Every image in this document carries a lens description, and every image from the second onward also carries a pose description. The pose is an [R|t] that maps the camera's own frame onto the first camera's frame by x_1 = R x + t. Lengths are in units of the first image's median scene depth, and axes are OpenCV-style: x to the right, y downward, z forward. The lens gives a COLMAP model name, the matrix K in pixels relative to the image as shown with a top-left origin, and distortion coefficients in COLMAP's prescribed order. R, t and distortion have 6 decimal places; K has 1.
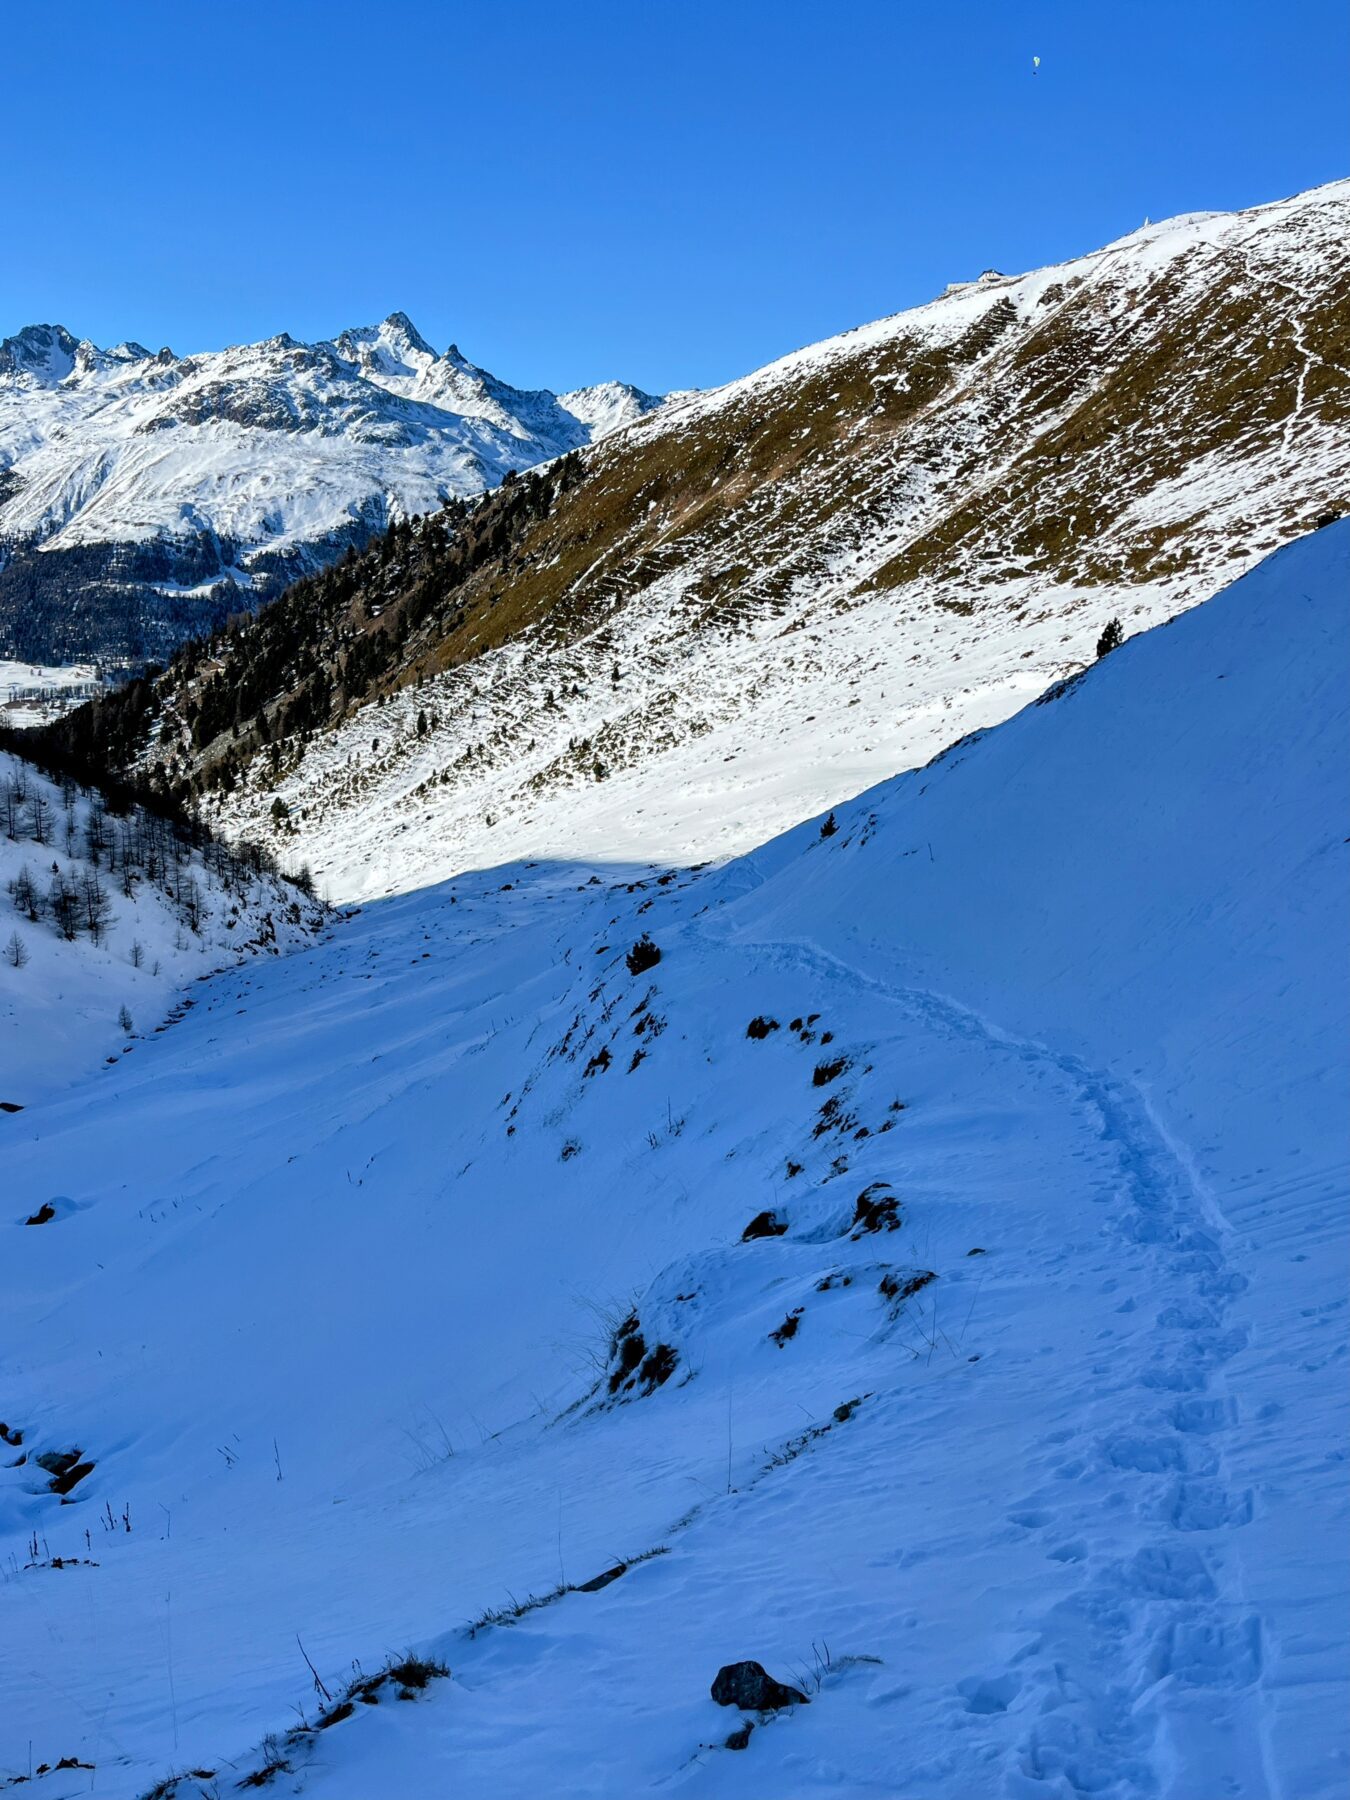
lens RADIAL K [[1565.0, 0, 675.0], [0, 1565.0, 900.0], [0, 0, 1]] dist [0.041625, 0.003667]
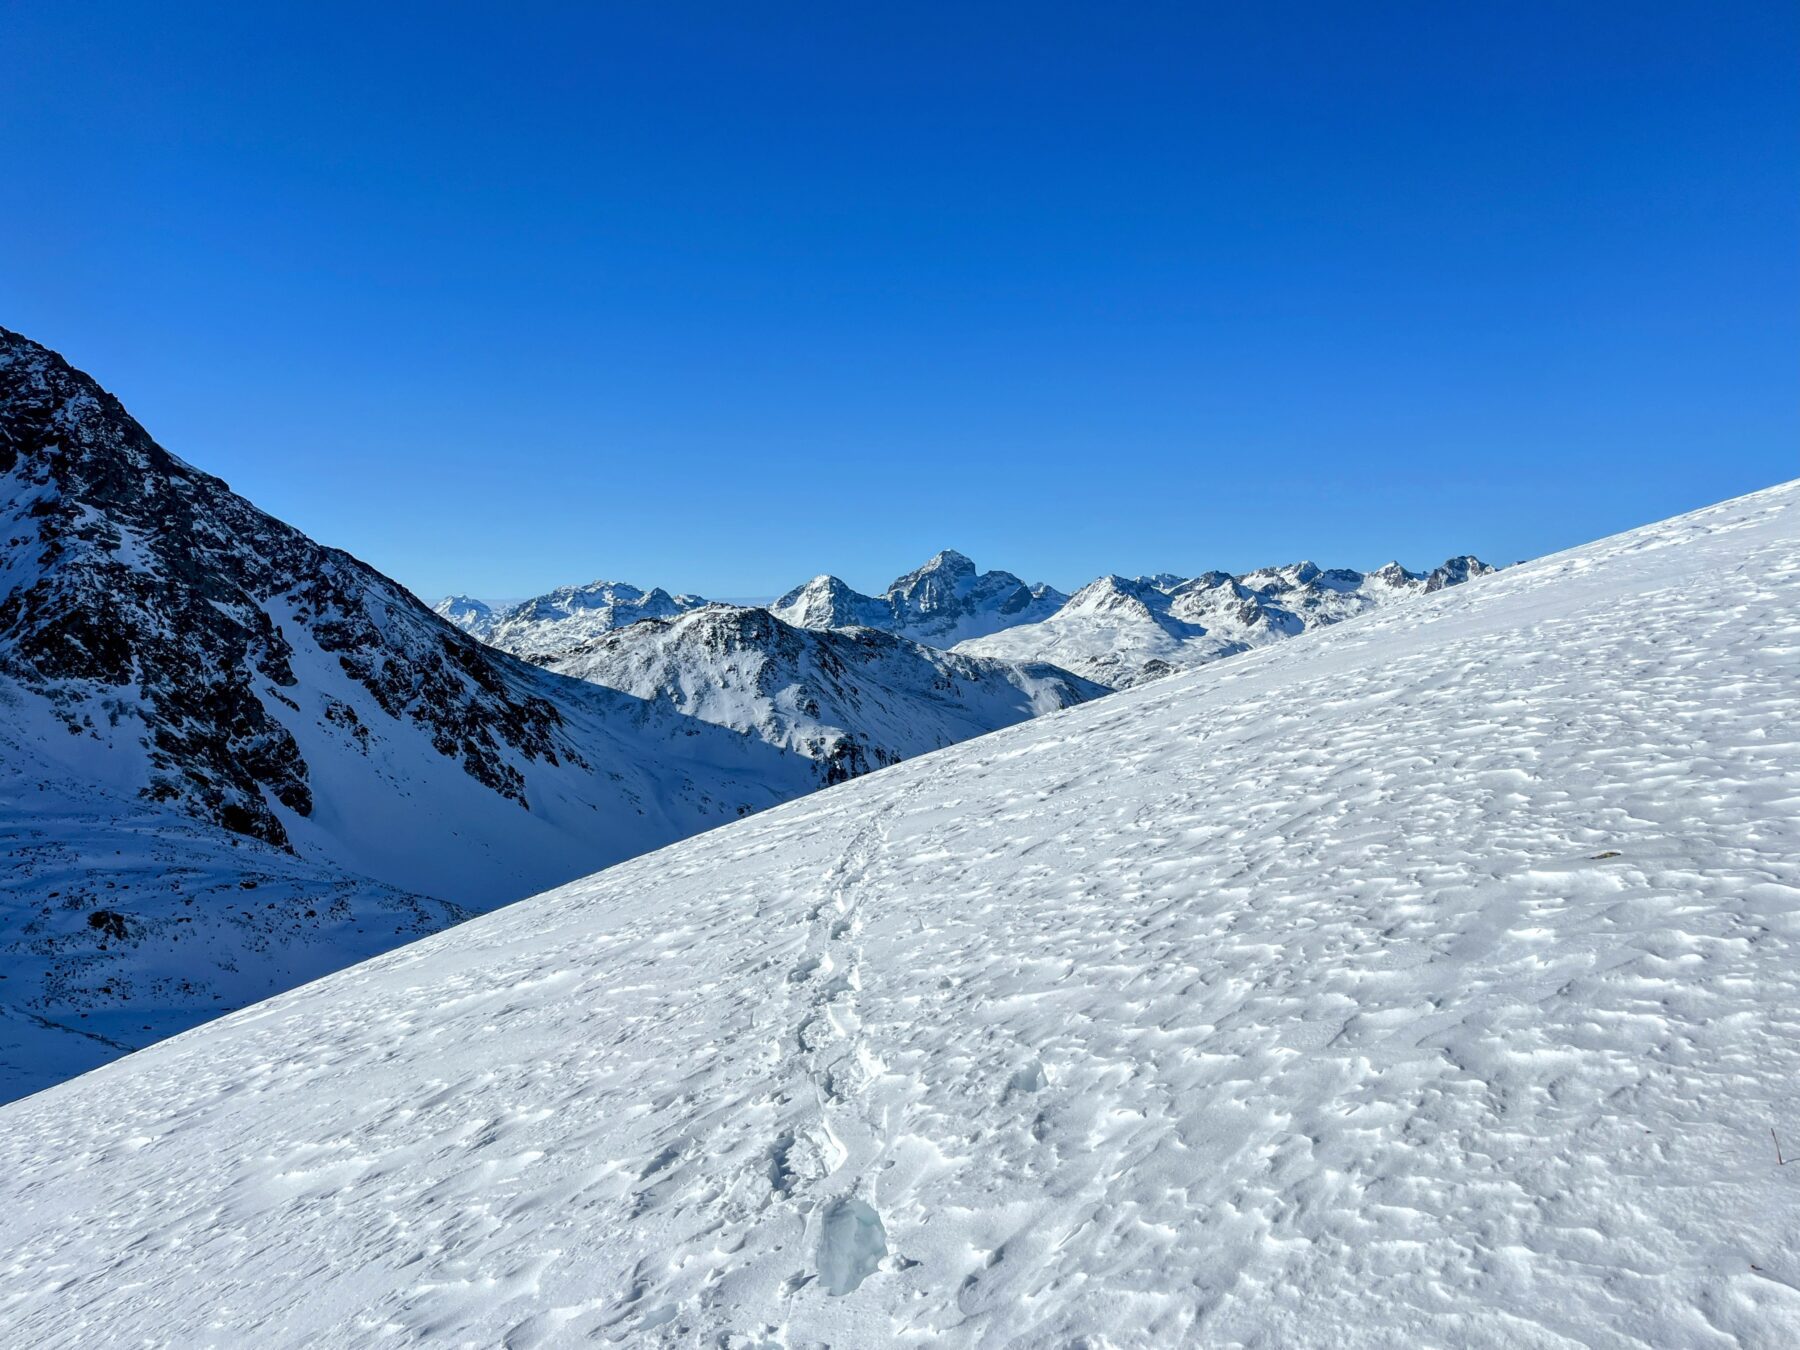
lens RADIAL K [[1346.8, 0, 907.4], [0, 1346.8, 672.8], [0, 0, 1]] dist [0.057096, -0.067421]
pose [[0.747979, 0.008024, -0.663674, 0.090179], [-0.143604, 0.978198, -0.150019, 0.012551], [0.648001, 0.207517, 0.732824, -0.385312]]
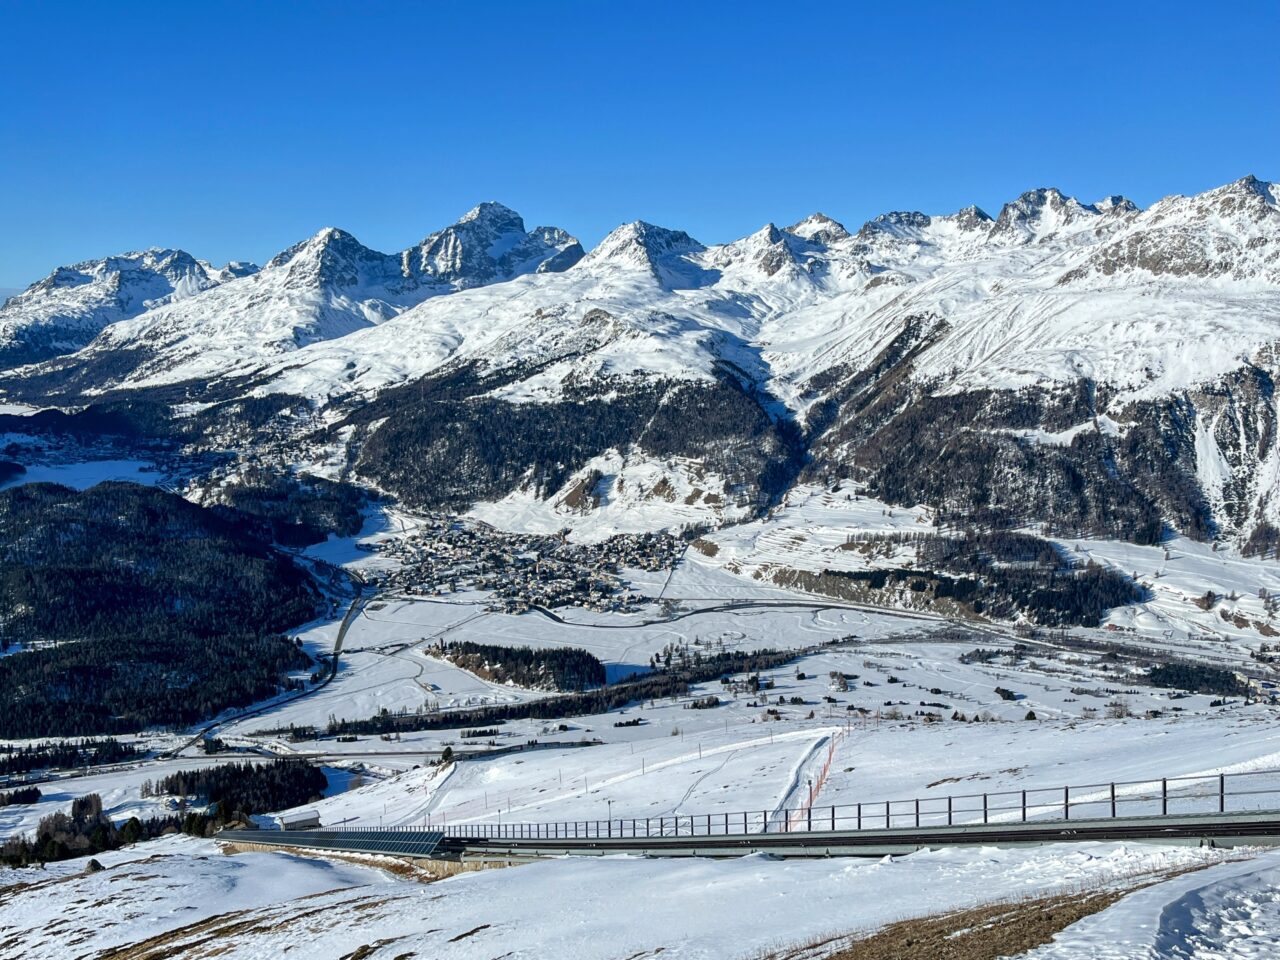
lens RADIAL K [[1260.7, 0, 644.5], [0, 1260.7, 481.1], [0, 0, 1]] dist [0.136214, -0.346728]
pose [[0.753637, 0.067725, -0.653793, 0.031684], [-0.141925, 0.987980, -0.061257, -0.070626], [0.641786, 0.138955, 0.754190, 0.182518]]
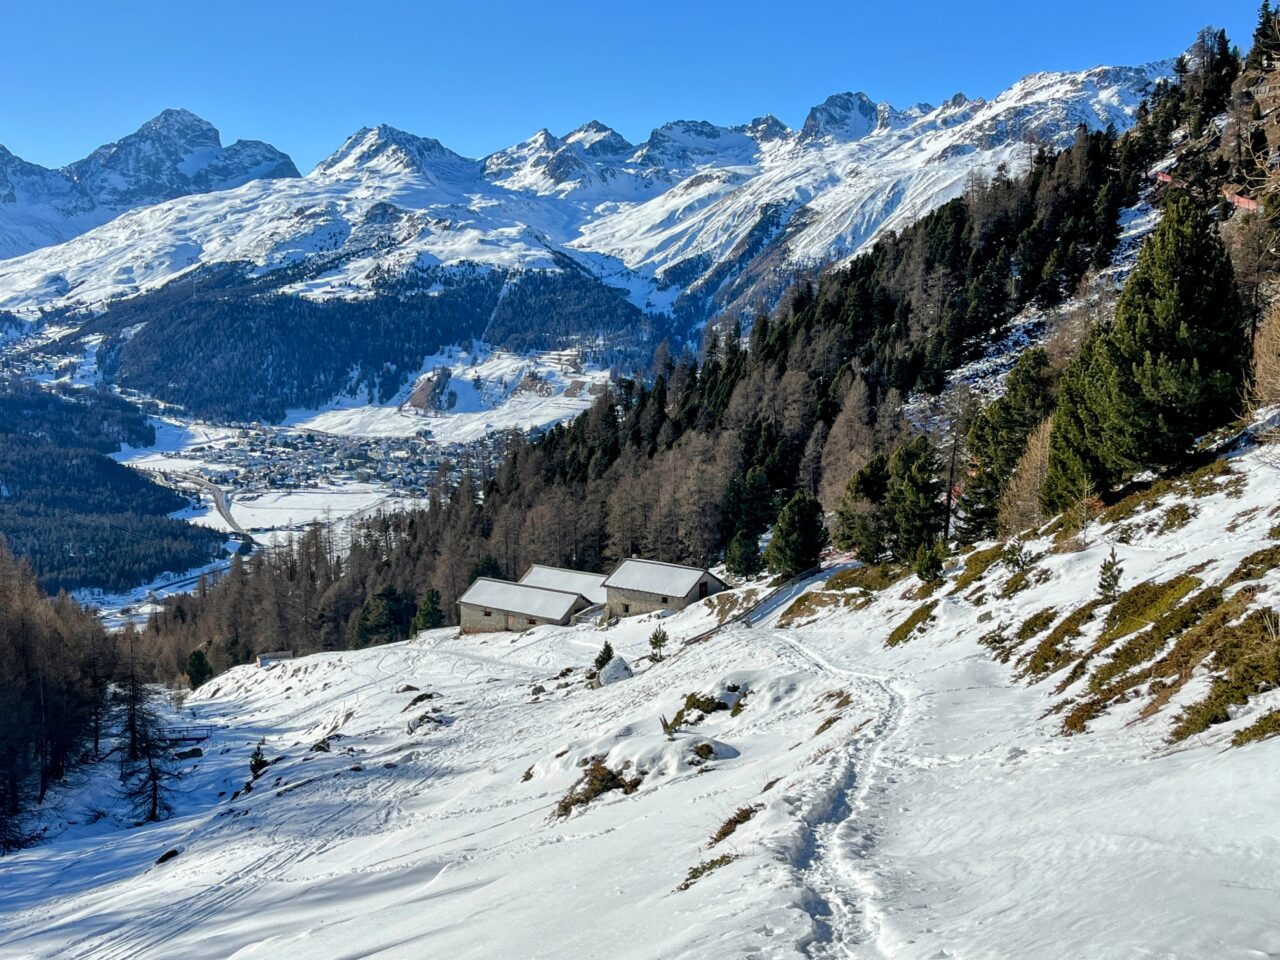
lens RADIAL K [[1466.8, 0, 640.0], [0, 1466.8, 480.0], [0, 0, 1]] dist [0.127612, -0.350470]
pose [[0.879723, 0.040391, -0.473767, -0.057584], [-0.093184, 0.991709, -0.088483, -0.001269], [0.466266, 0.121988, 0.876194, 0.139587]]
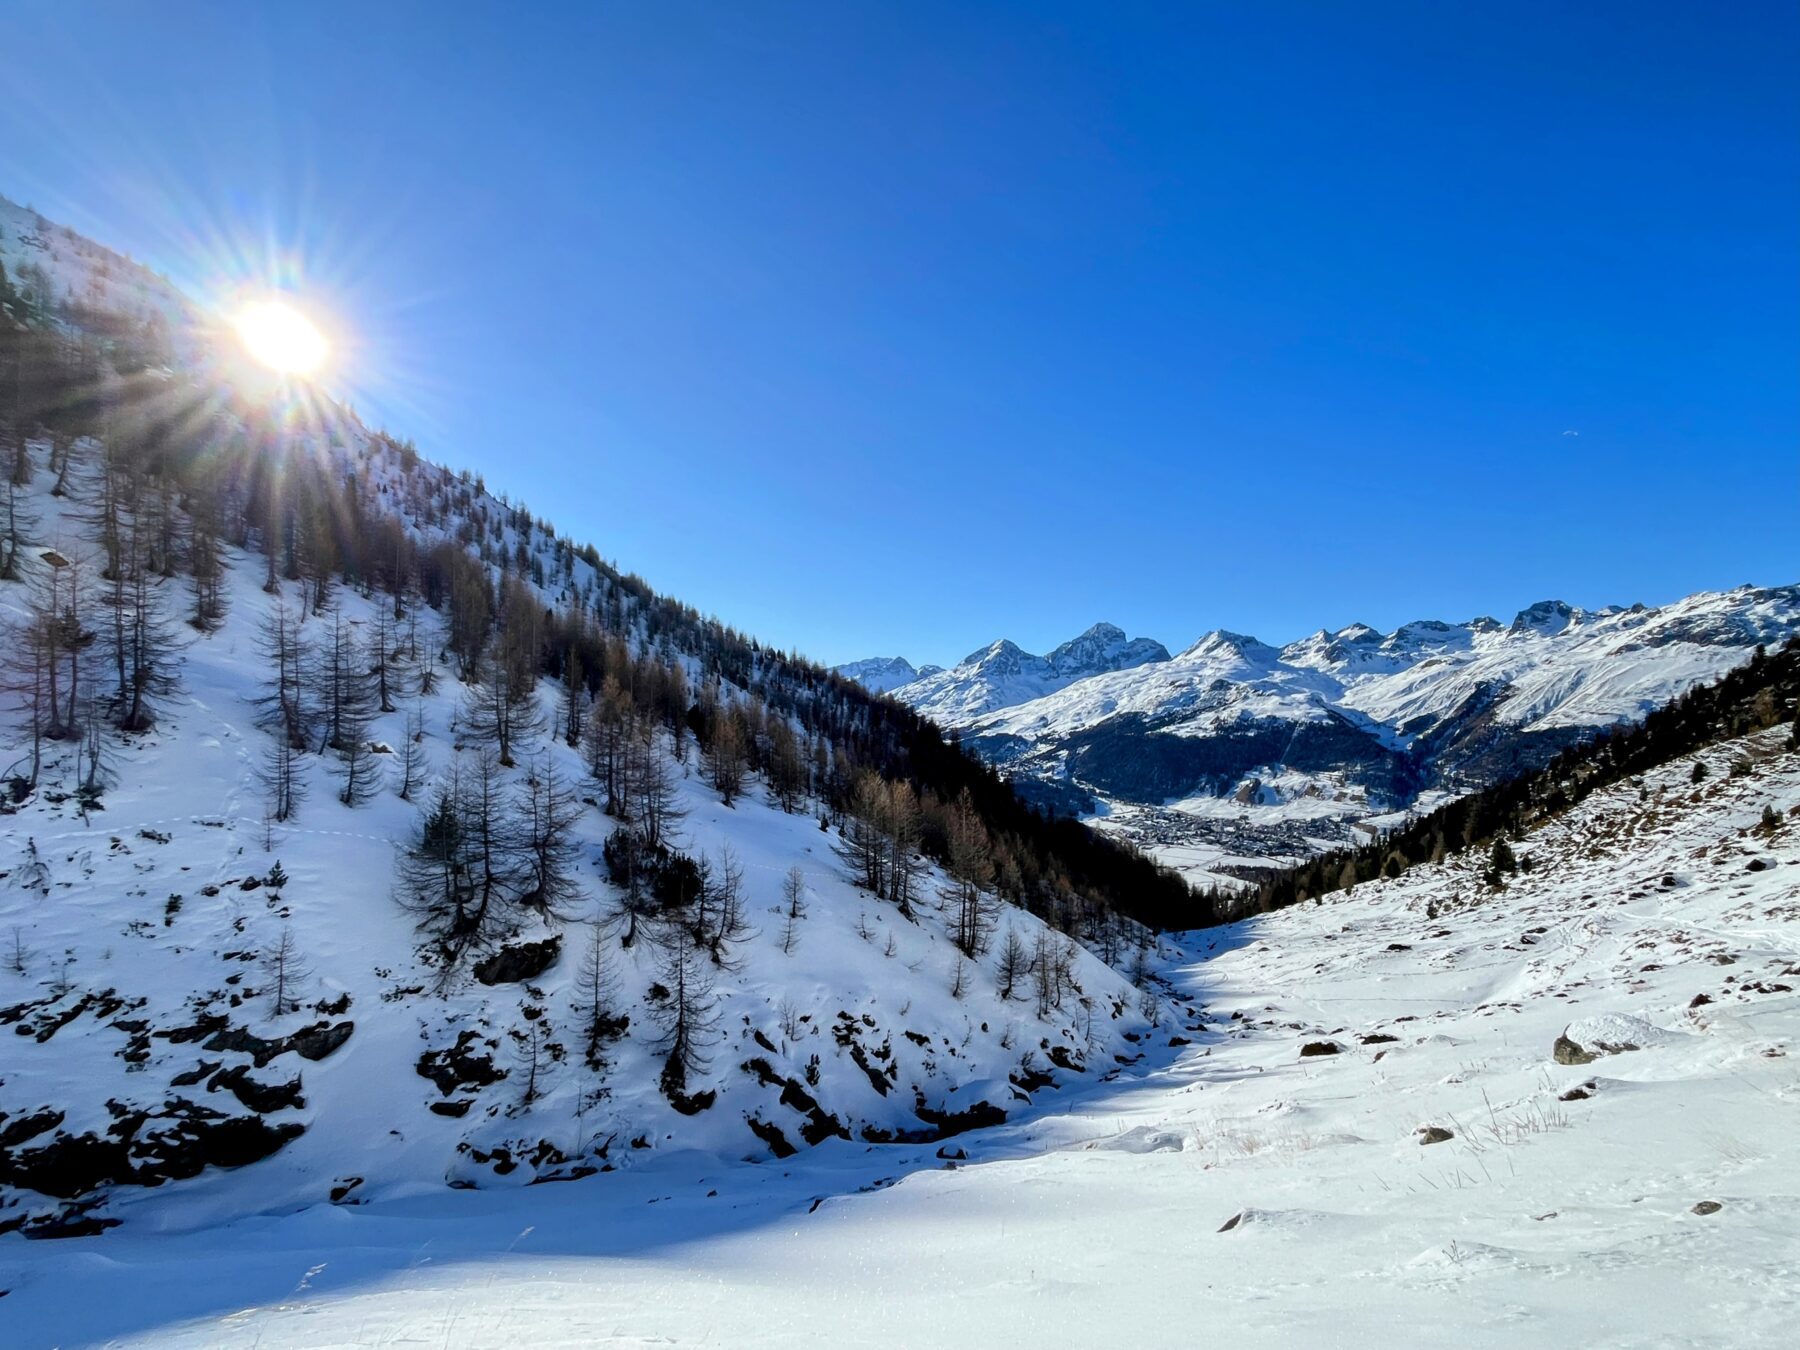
lens RADIAL K [[877.1, 0, 906.5], [0, 877.1, 665.4], [0, 0, 1]] dist [-0.003131, -0.000132]
pose [[0.537002, -0.052110, -0.841970, -0.008137], [-0.204001, 0.960444, -0.189553, -0.001643], [0.818543, 0.273553, 0.505130, 0.065606]]
